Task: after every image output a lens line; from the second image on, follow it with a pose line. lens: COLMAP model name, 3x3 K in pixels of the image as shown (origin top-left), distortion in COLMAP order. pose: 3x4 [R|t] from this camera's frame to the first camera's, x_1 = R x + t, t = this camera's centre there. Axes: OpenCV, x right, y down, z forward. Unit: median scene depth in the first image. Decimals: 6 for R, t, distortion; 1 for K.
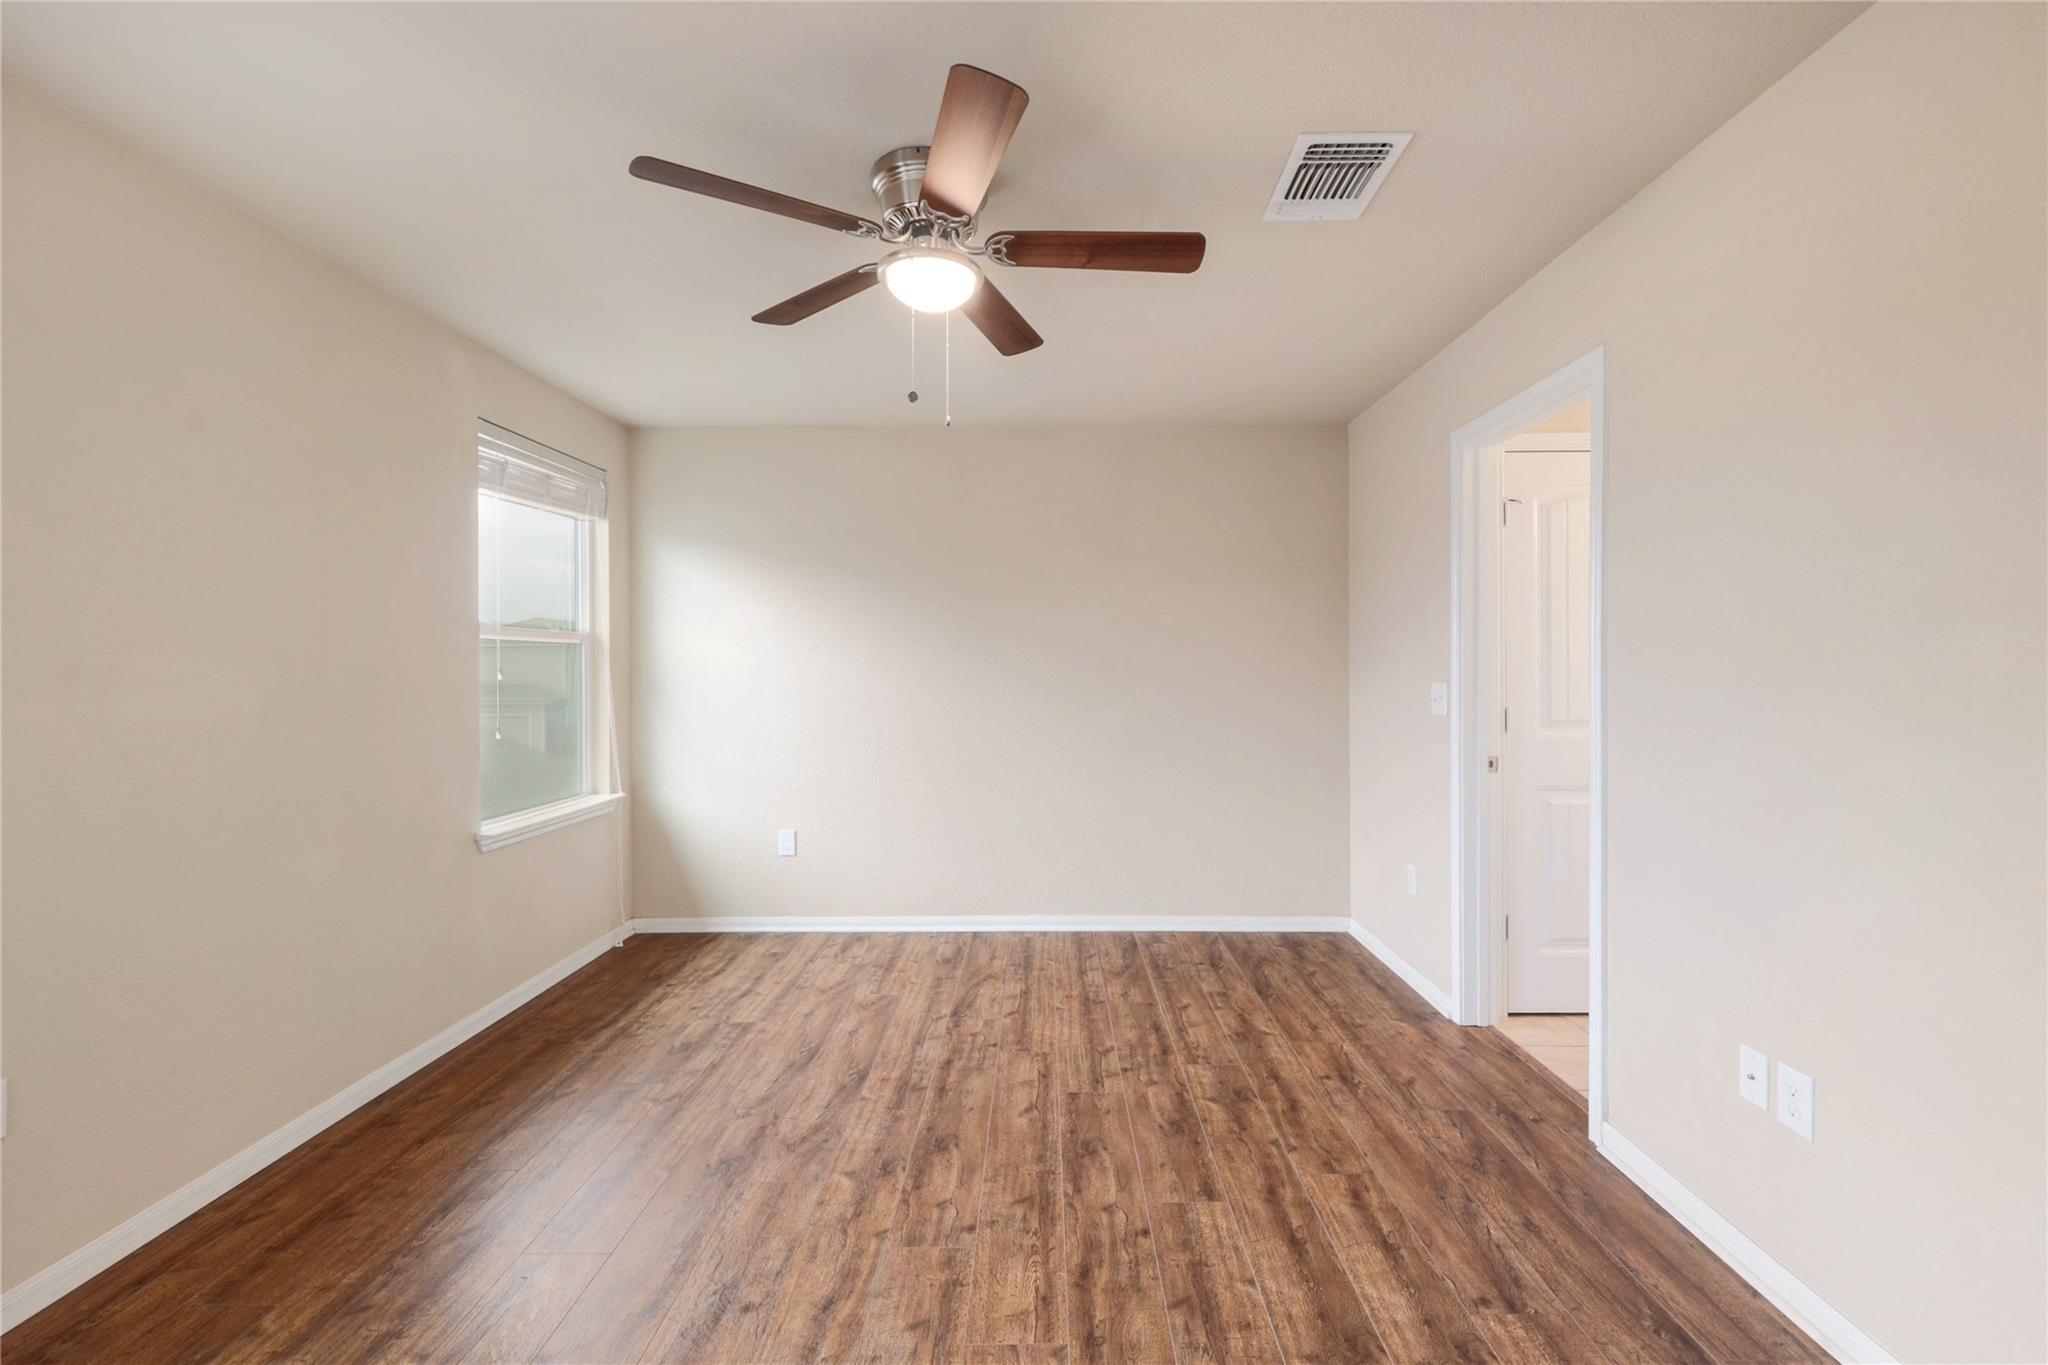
lens RADIAL K [[882.6, 0, 1032.8], [0, 882.6, 676.6], [0, 0, 1]] dist [0.005990, -0.002235]
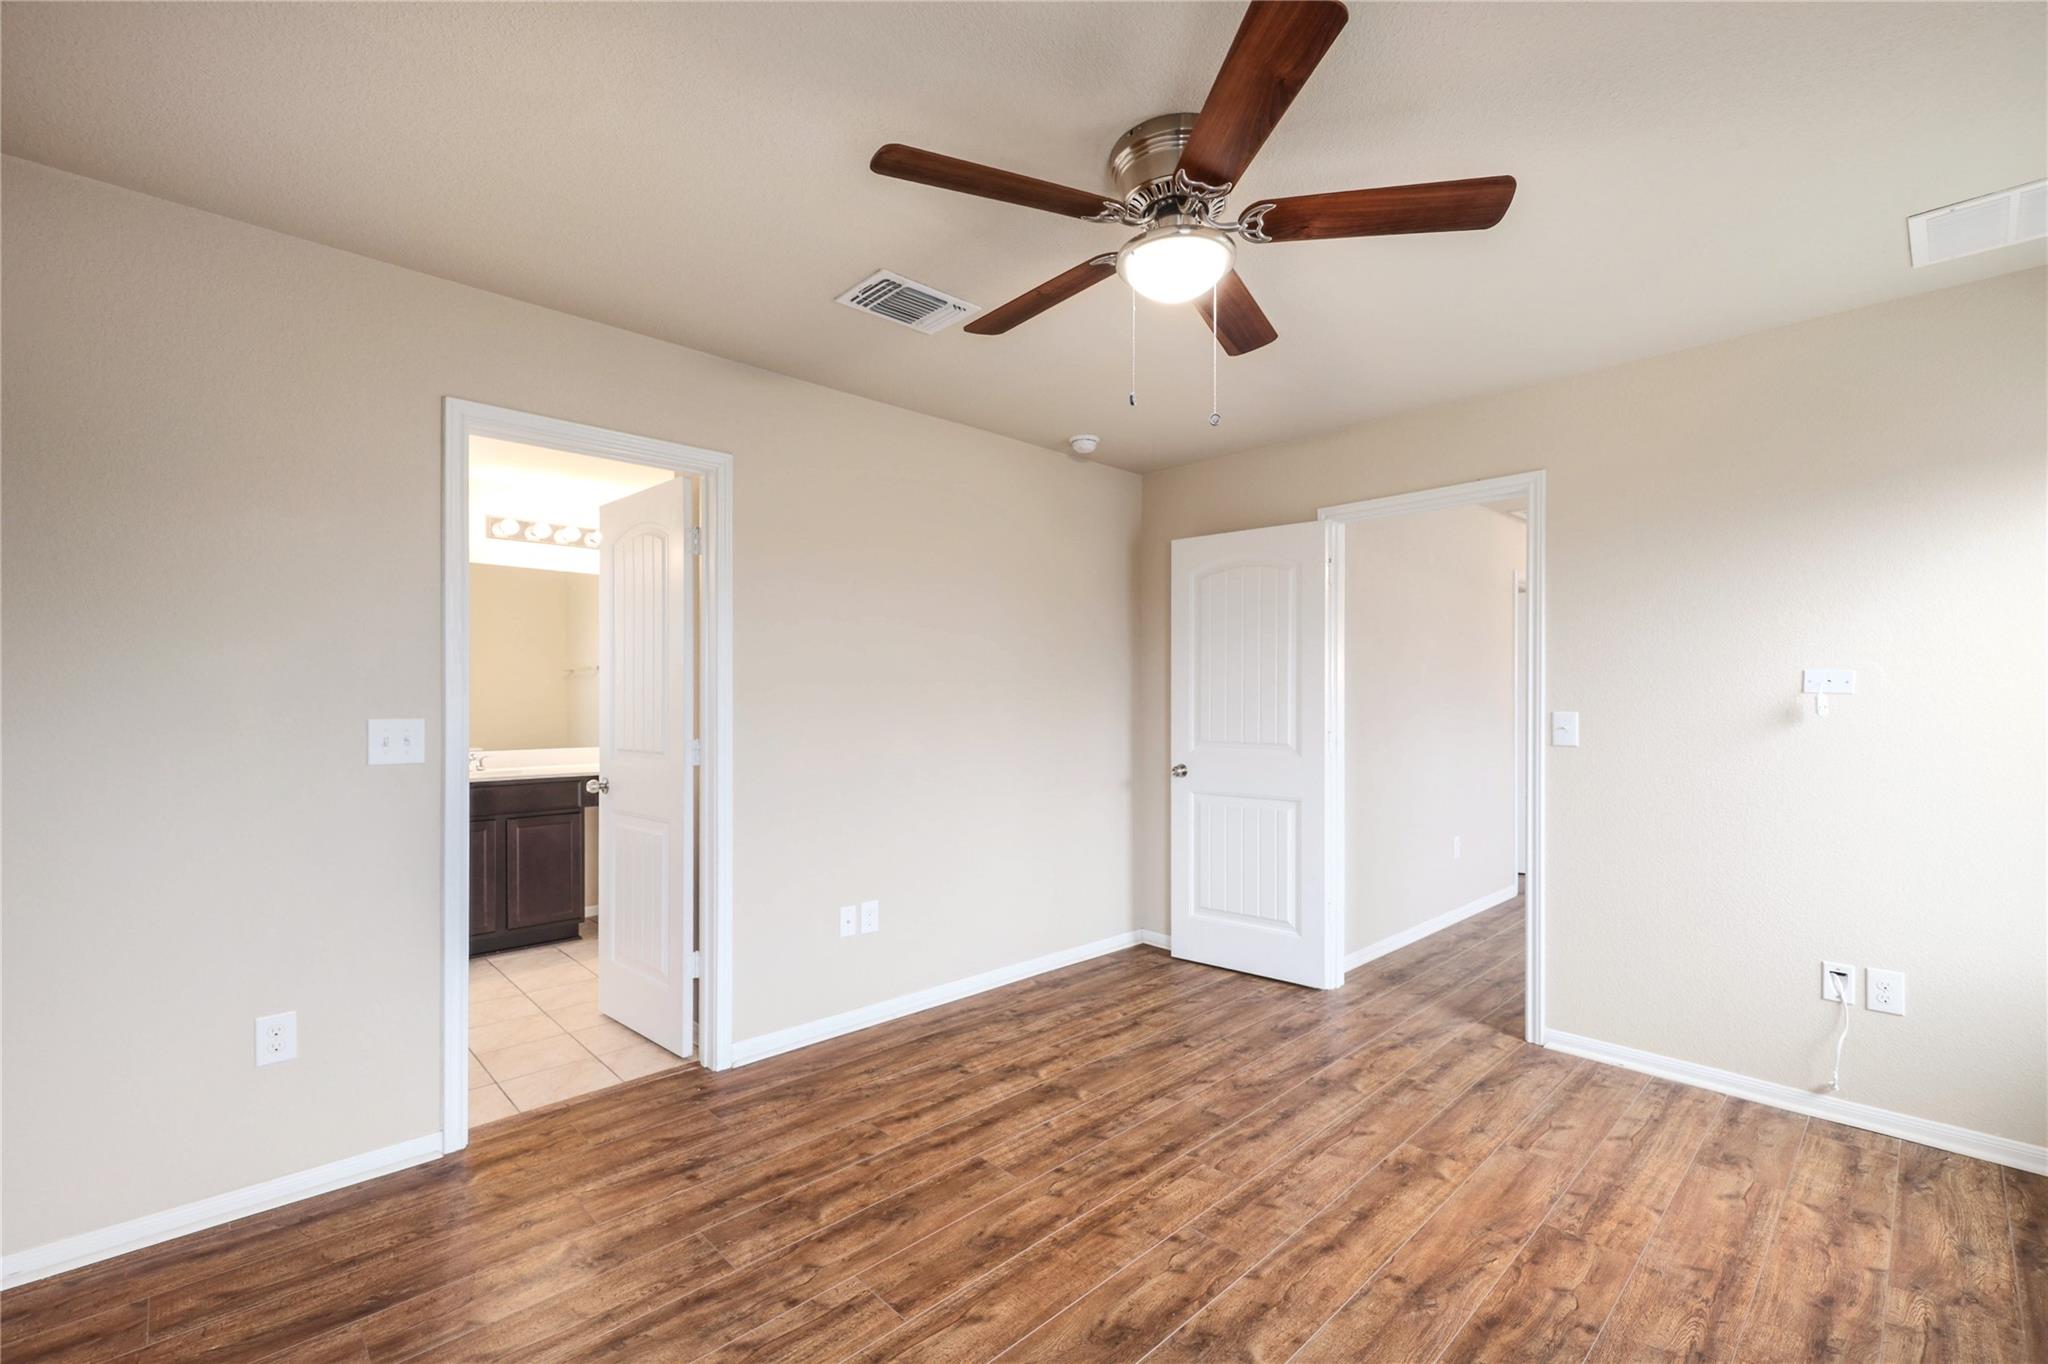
lens RADIAL K [[882.6, 0, 1033.4], [0, 882.6, 673.7], [0, 0, 1]] dist [0.005990, -0.002235]
pose [[-0.718703, 0.022497, 0.694953, -0.641429], [0.007019, 0.999660, -0.025103, -0.013608], [-0.695282, -0.013164, -0.718617, 1.744402]]
